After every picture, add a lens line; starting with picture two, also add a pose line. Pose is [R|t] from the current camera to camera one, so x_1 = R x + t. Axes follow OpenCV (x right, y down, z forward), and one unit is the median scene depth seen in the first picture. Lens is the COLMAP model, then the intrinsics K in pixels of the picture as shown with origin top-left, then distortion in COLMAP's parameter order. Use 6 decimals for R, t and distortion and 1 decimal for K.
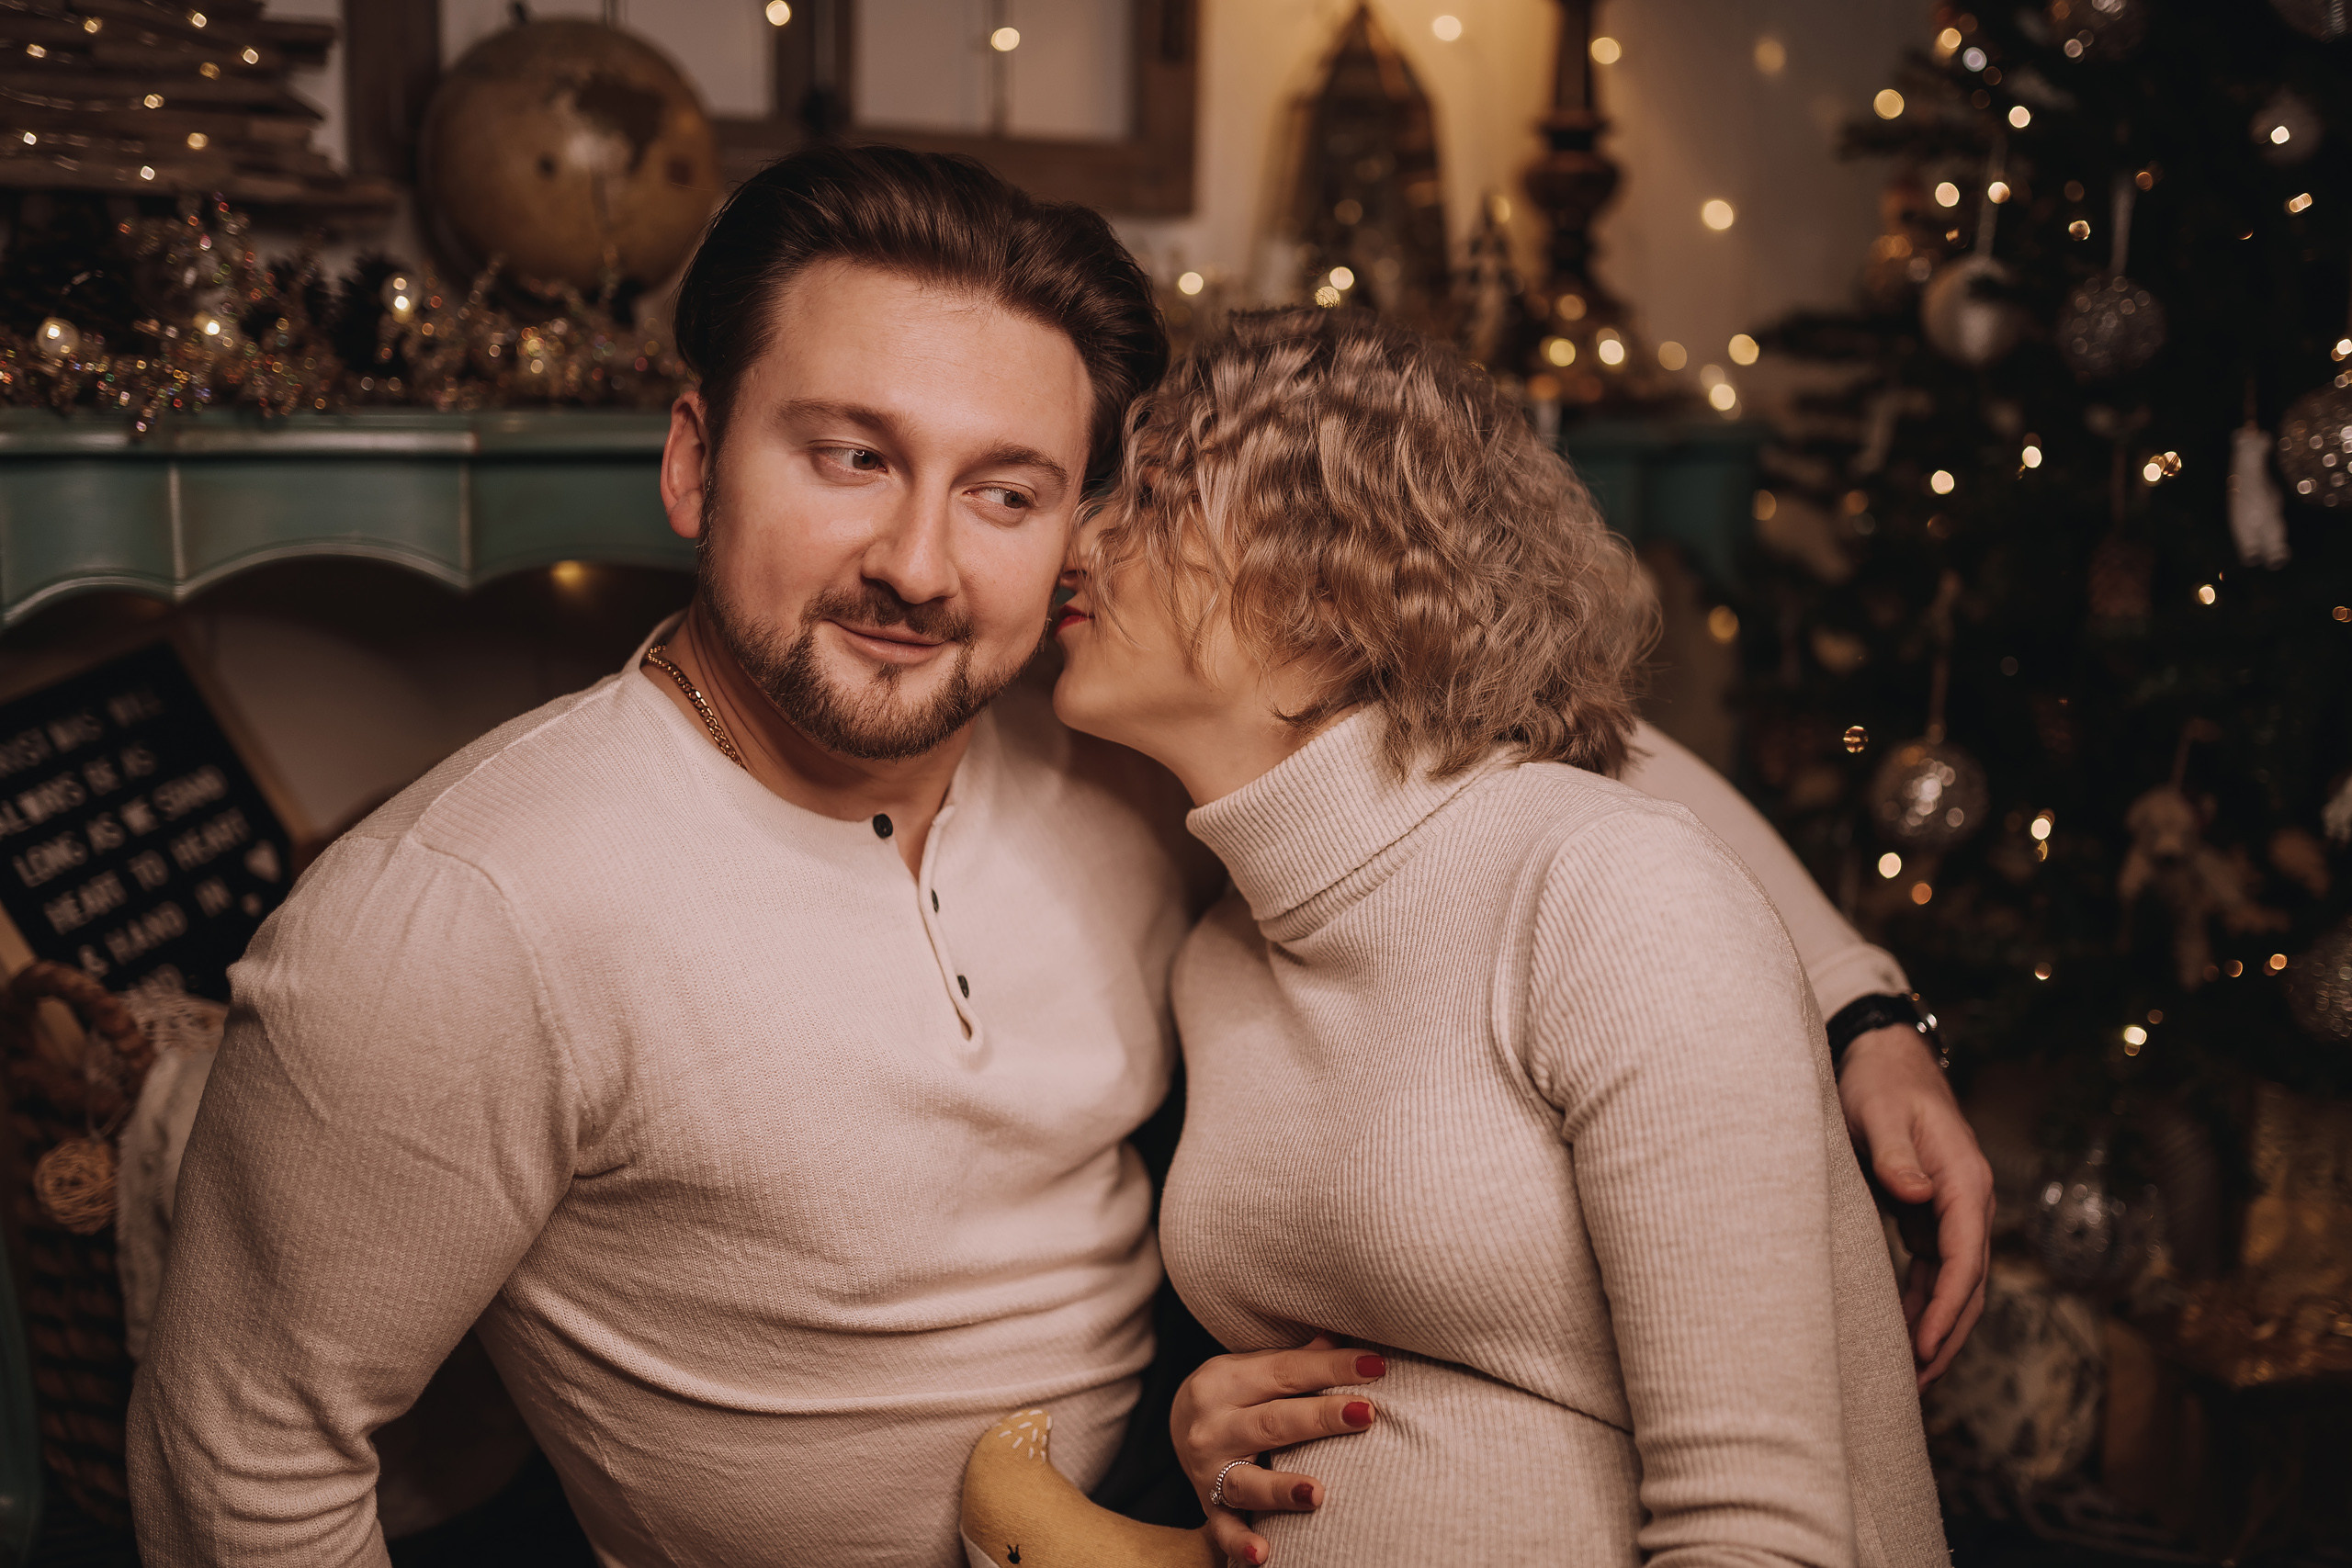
lens RADIAL K [[2392.2, 0, 1257.4], [0, 2392.2, 704.9], [0, 0, 1]] dist [-0.008785, 0.054141]
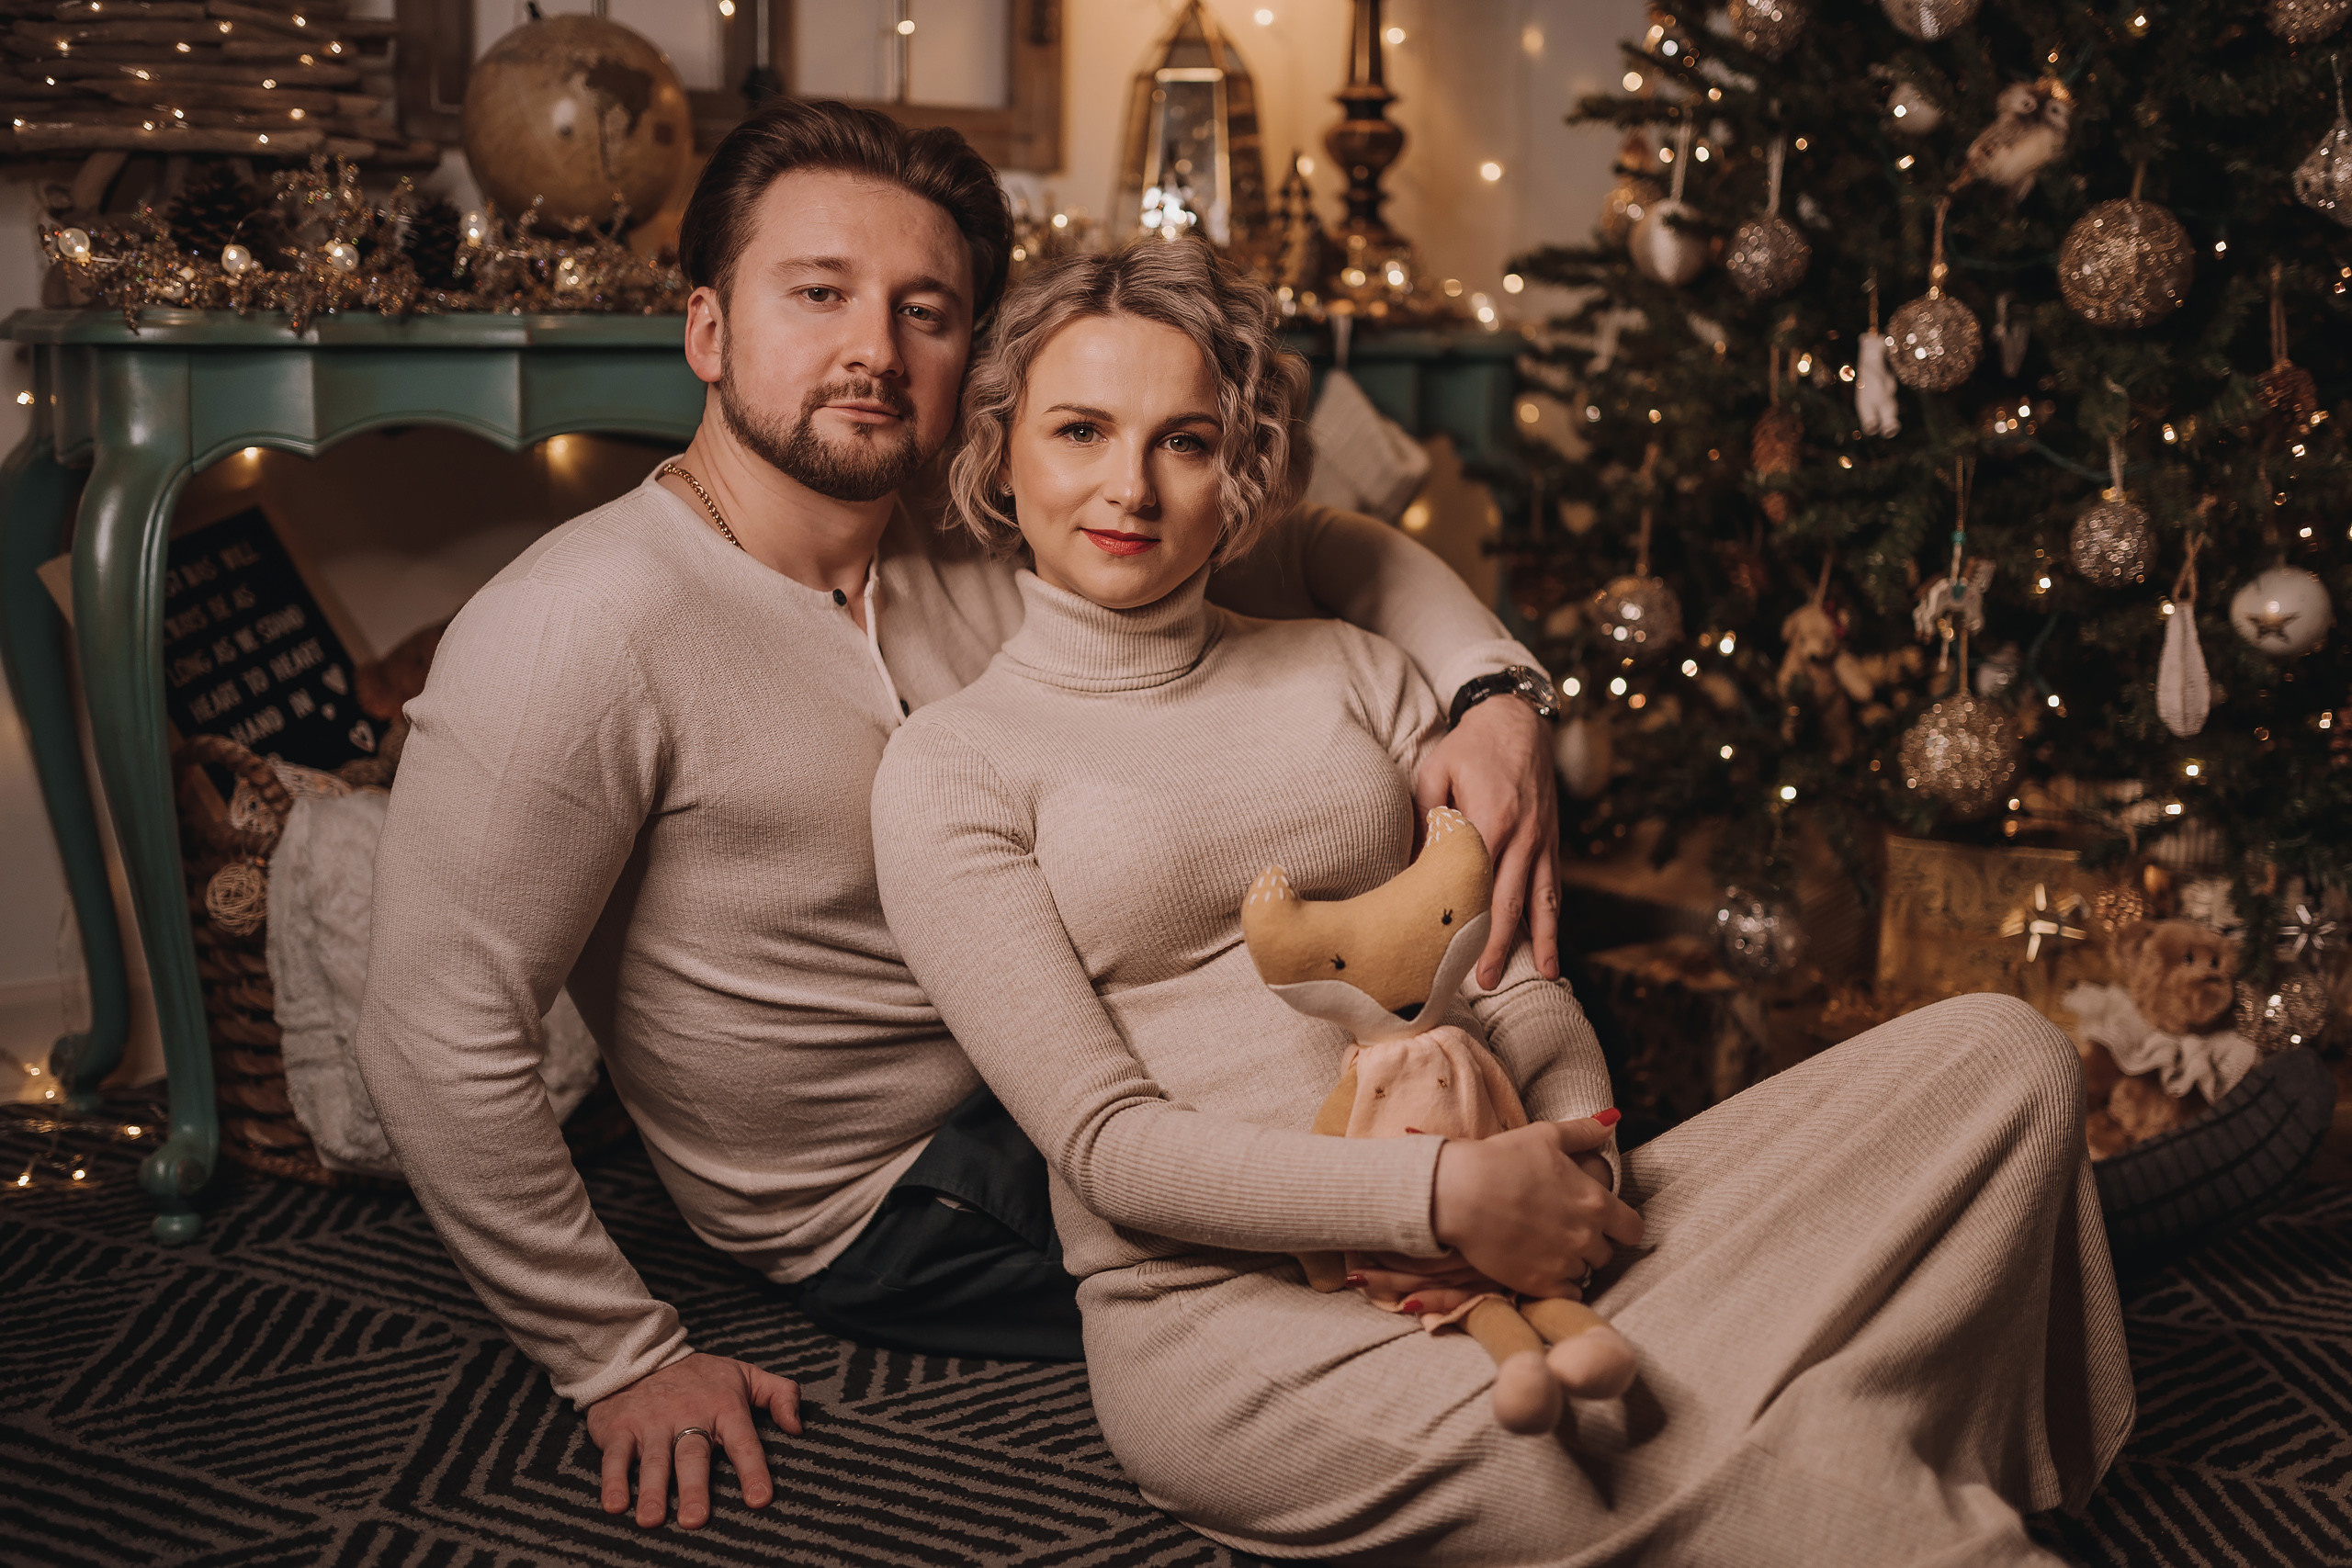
lens RADIAL K [[2390.3, 0, 1159.5], [0, 2390.3, 705.3], [0, 0, 1]] dist [-0.074879, 0.018015]
pose [[0.999546, -0.006261, 0.029470, -0.015829], [0.005864, 0.999891, 0.013526, 0.068621], [-0.029551, -0.013347, 0.999474, -0.286928]]
